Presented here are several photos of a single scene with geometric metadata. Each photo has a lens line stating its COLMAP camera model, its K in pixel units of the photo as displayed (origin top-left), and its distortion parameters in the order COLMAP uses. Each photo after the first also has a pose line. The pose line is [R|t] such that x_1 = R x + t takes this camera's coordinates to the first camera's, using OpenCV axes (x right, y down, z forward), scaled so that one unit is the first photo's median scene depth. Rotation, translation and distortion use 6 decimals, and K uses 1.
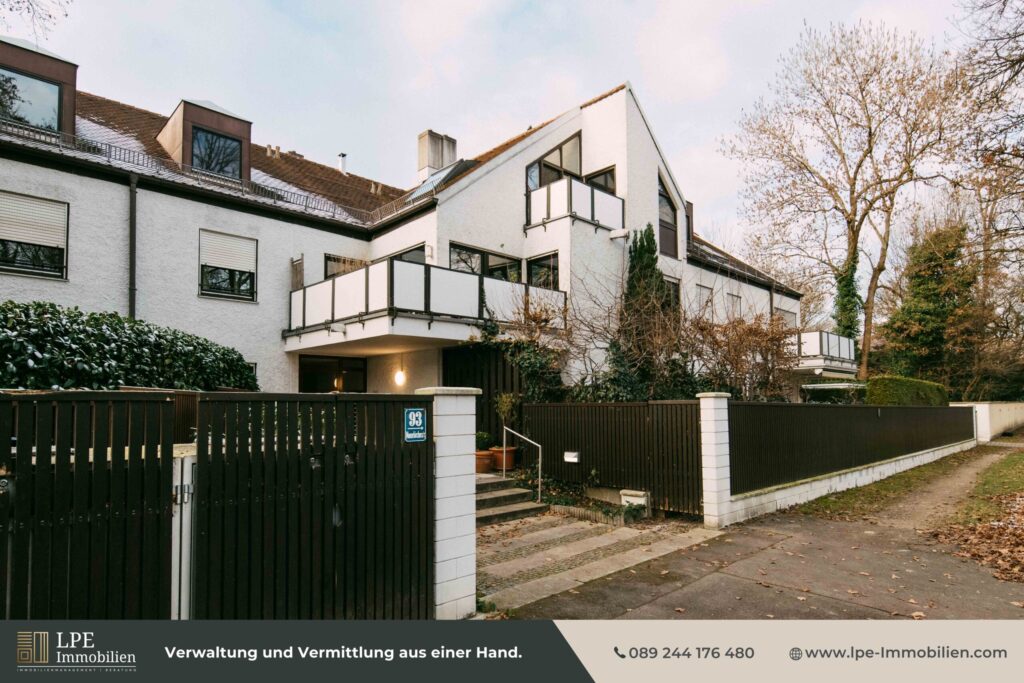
lens RADIAL K [[576.6, 0, 500.0], [0, 576.6, 387.6], [0, 0, 1]] dist [-0.002055, -0.000754]
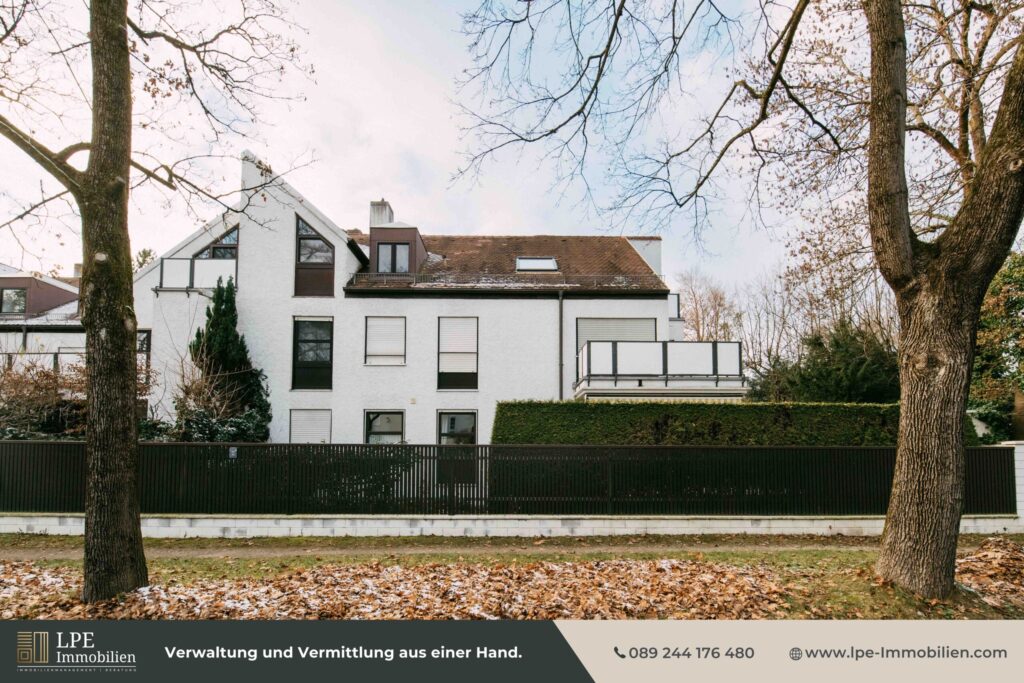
lens RADIAL K [[496.0, 0, 508.9], [0, 496.0, 416.9], [0, 0, 1]] dist [0.000513, -0.000747]
pose [[0.731245, -0.044988, -0.680629, 1.306062], [0.018039, 0.998749, -0.046635, 0.031904], [0.681876, 0.021824, 0.731142, 0.709216]]
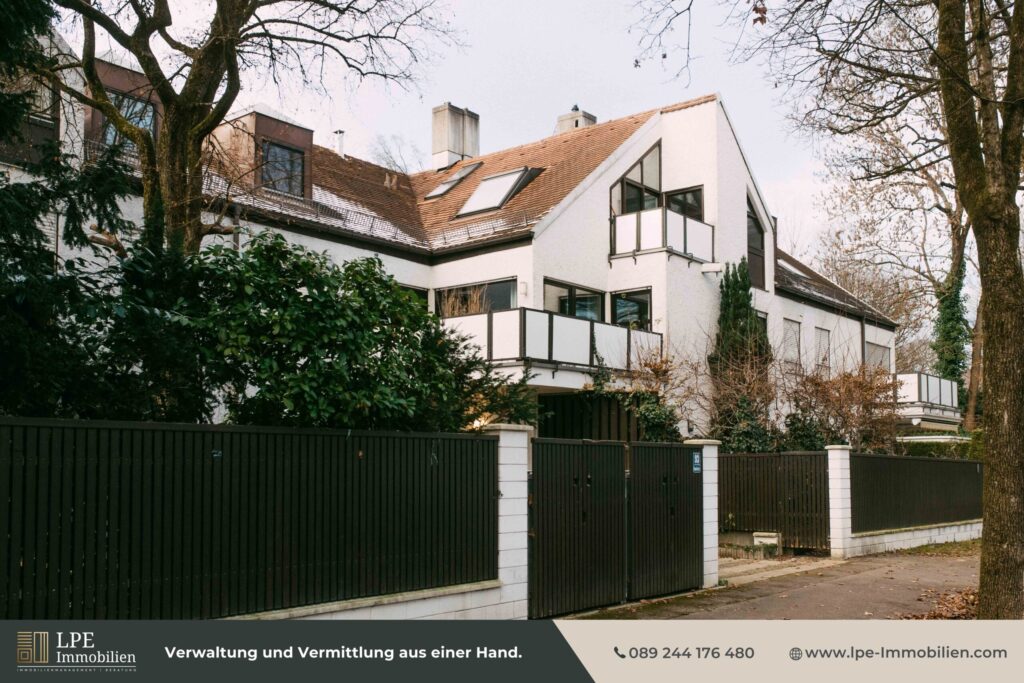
lens RADIAL K [[1008.7, 0, 514.8], [0, 1008.7, 425.4], [0, 0, 1]] dist [-0.006183, 0.002866]
pose [[0.991171, 0.014107, 0.131834, -0.308290], [-0.013001, 0.999873, -0.009246, -0.002351], [-0.131947, 0.007451, 0.991229, -0.527202]]
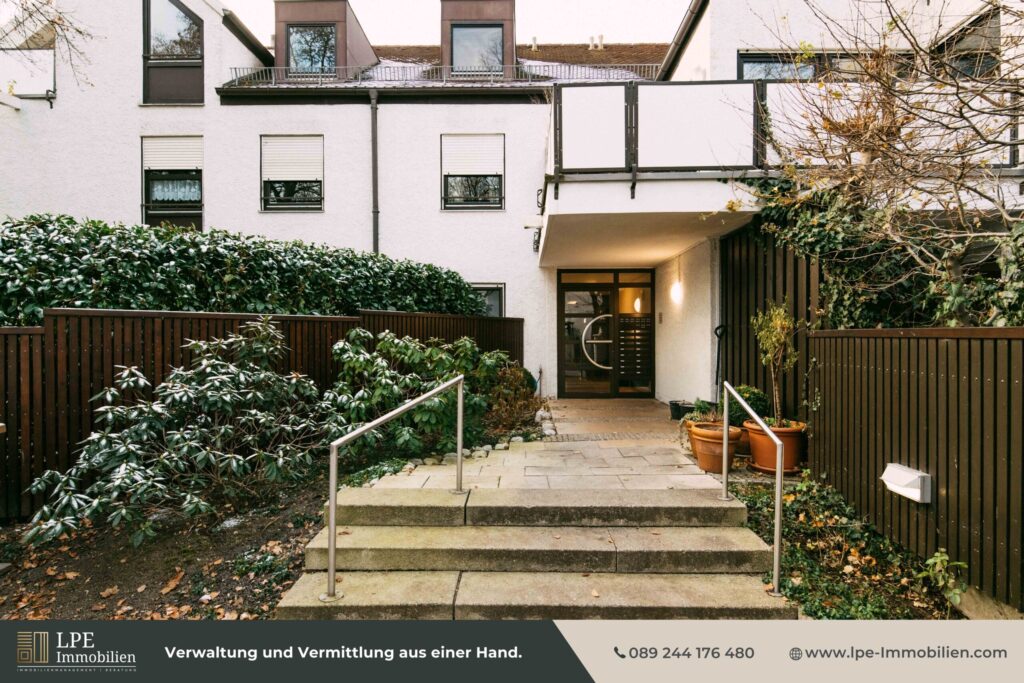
lens RADIAL K [[537.3, 0, 512.0], [0, 537.3, 341.5], [0, 0, 1]] dist [-0.002649, -0.000793]
pose [[0.708322, 0.013771, -0.705755, 0.122560], [0.020240, 0.999002, 0.039806, 0.010833], [0.705599, -0.042480, 0.707337, 0.400211]]
